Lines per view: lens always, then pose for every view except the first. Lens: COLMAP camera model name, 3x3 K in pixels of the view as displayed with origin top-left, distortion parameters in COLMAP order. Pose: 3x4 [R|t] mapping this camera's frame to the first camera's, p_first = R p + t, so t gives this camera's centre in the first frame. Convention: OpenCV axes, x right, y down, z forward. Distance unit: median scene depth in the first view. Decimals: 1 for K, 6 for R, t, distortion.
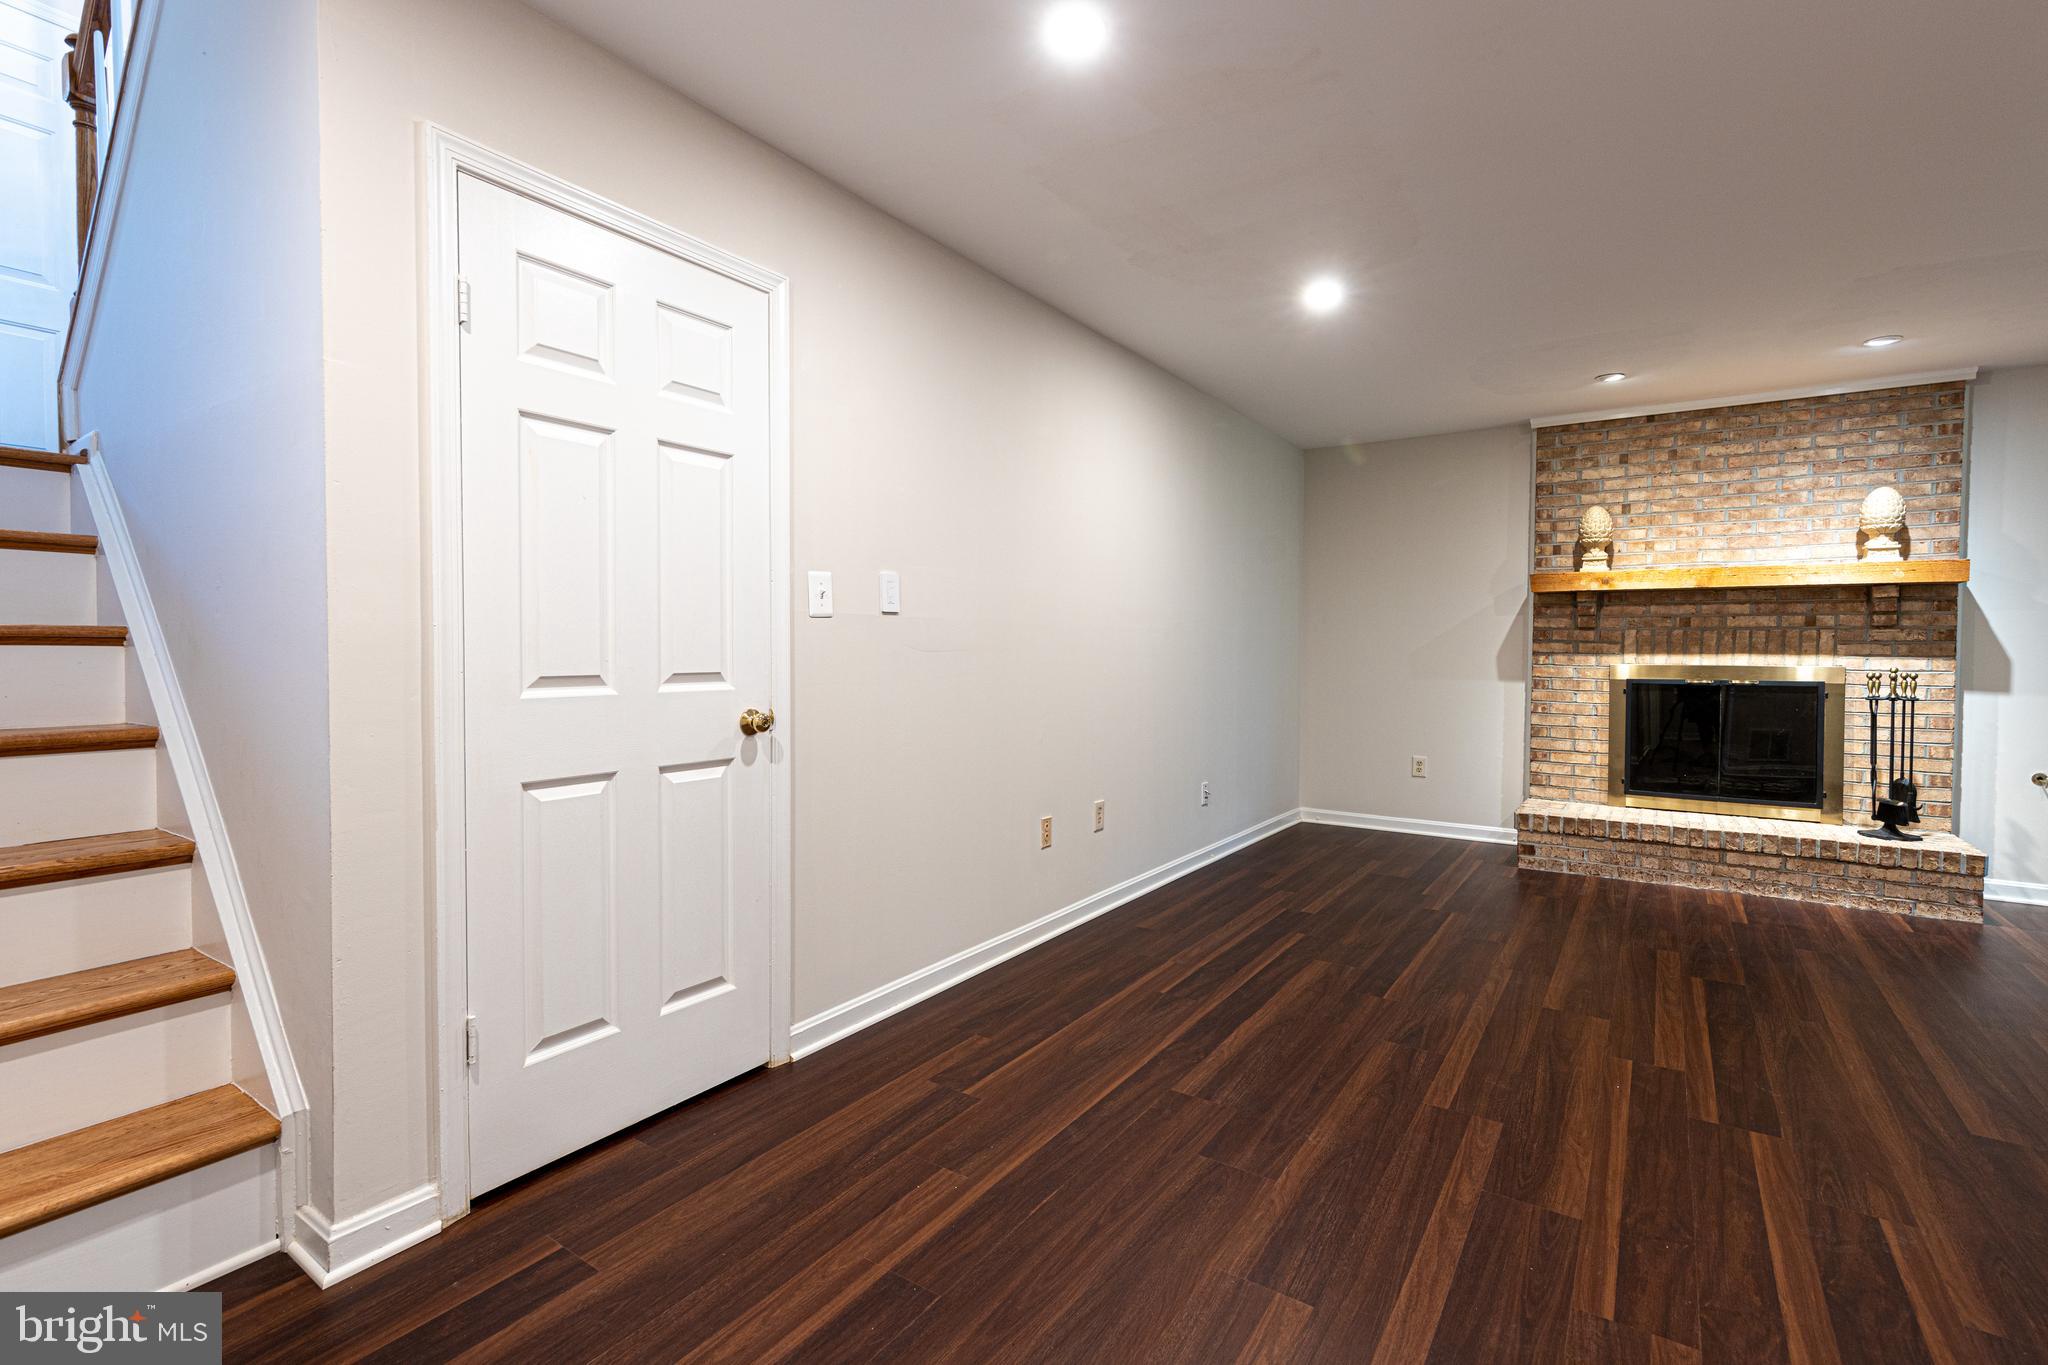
lens RADIAL K [[967.9, 0, 1021.9], [0, 967.9, 673.1], [0, 0, 1]] dist [0.010394, 0.000615]
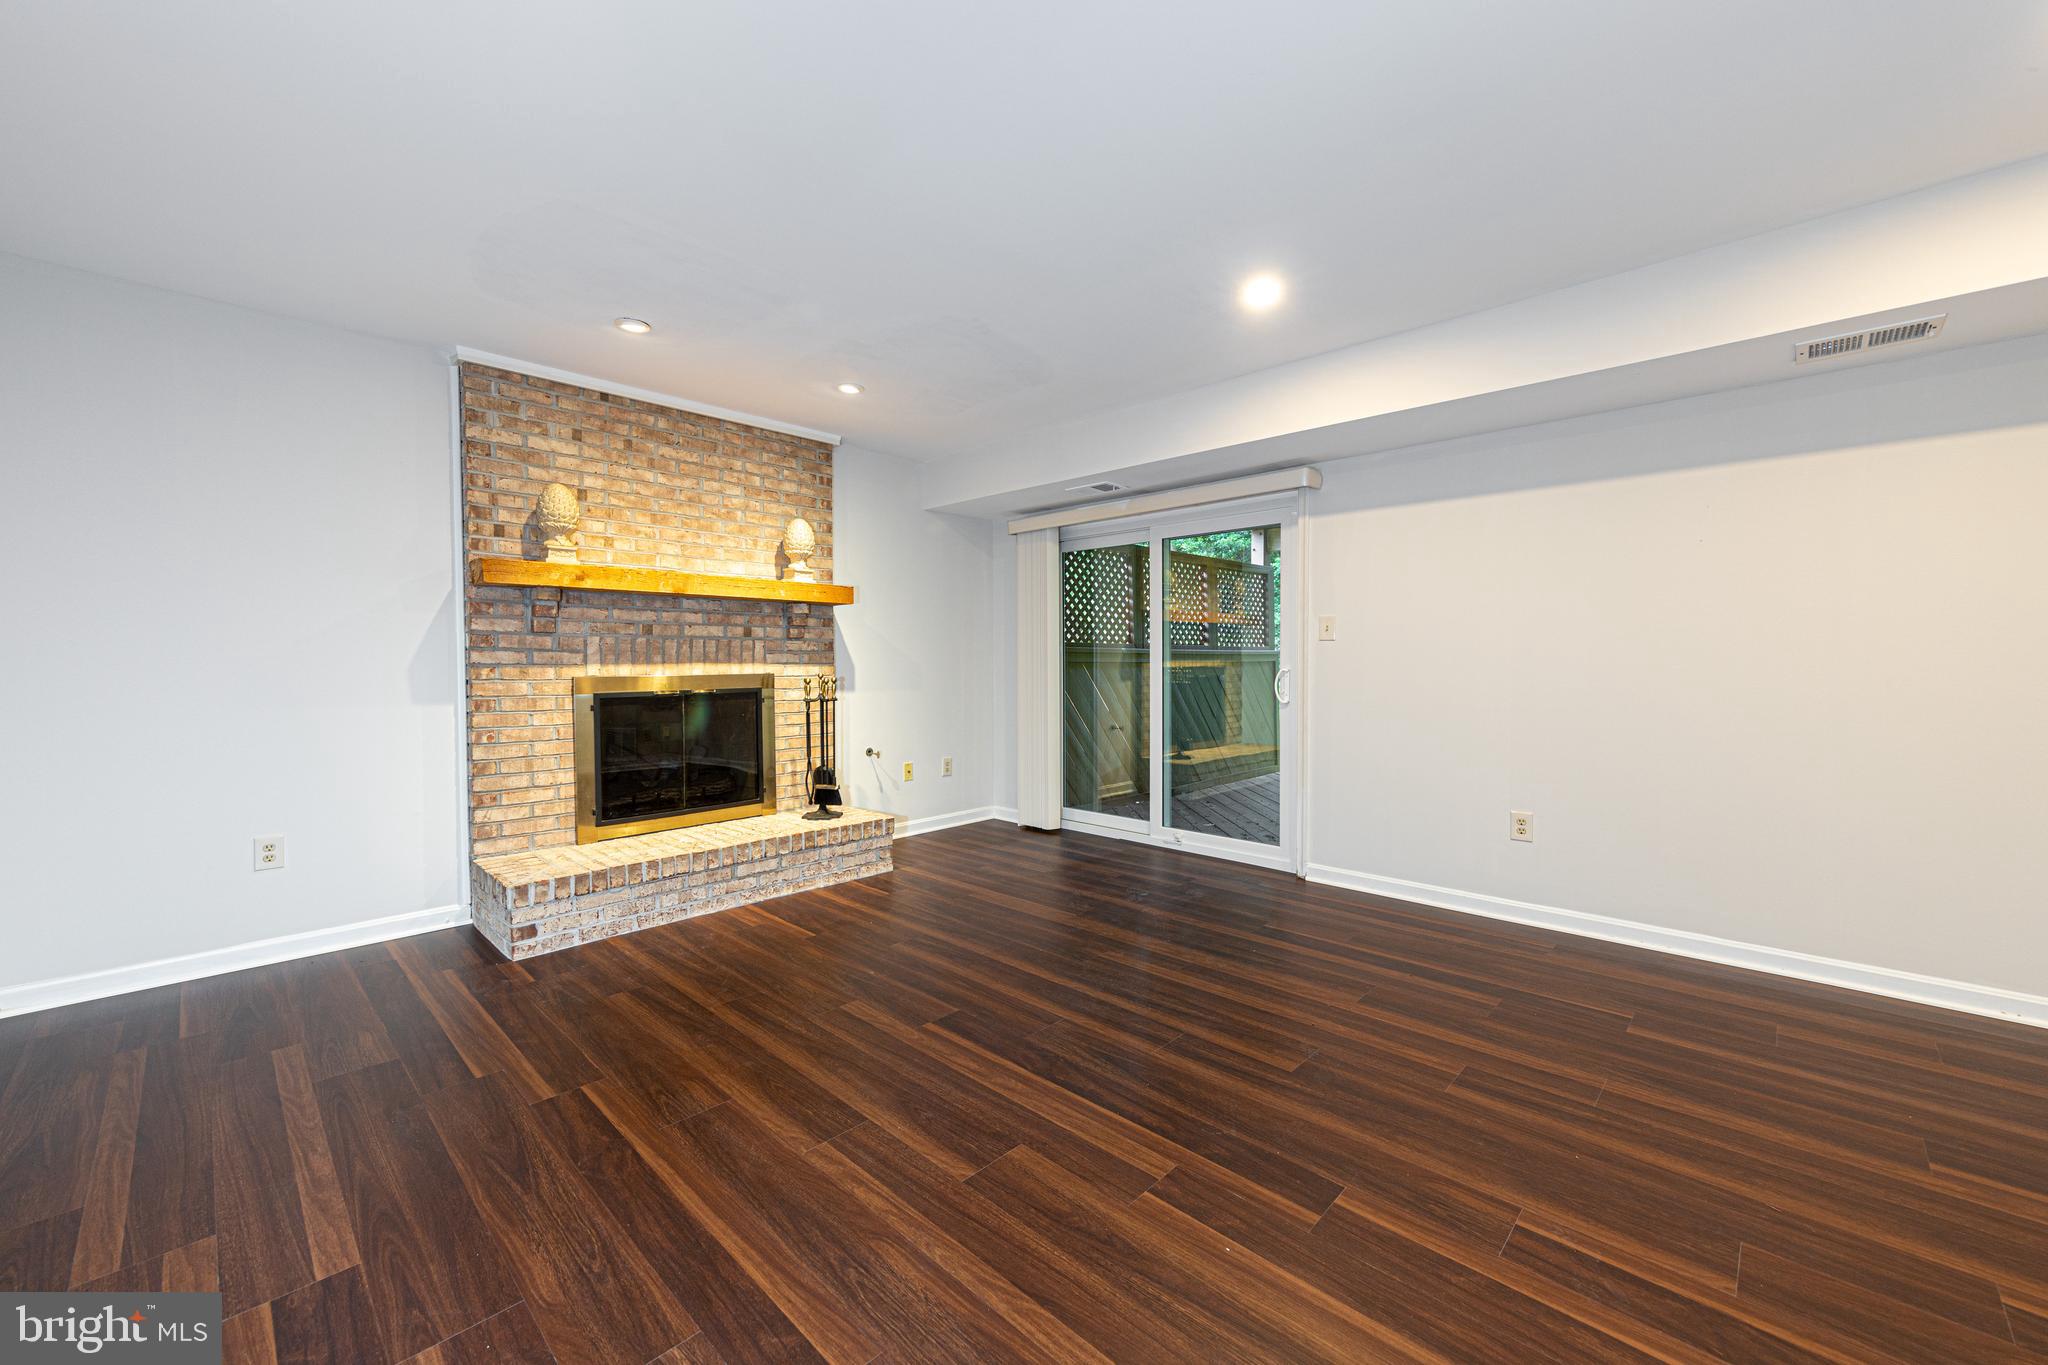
lens RADIAL K [[770.6, 0, 1024.5], [0, 770.6, 680.3], [0, 0, 1]] dist [0.005447, -0.000139]
pose [[0.163198, -0.032688, 0.986052, 0.011296], [0.028701, 0.999185, 0.028373, -0.015407], [-0.986176, 0.023670, 0.164003, 0.553504]]
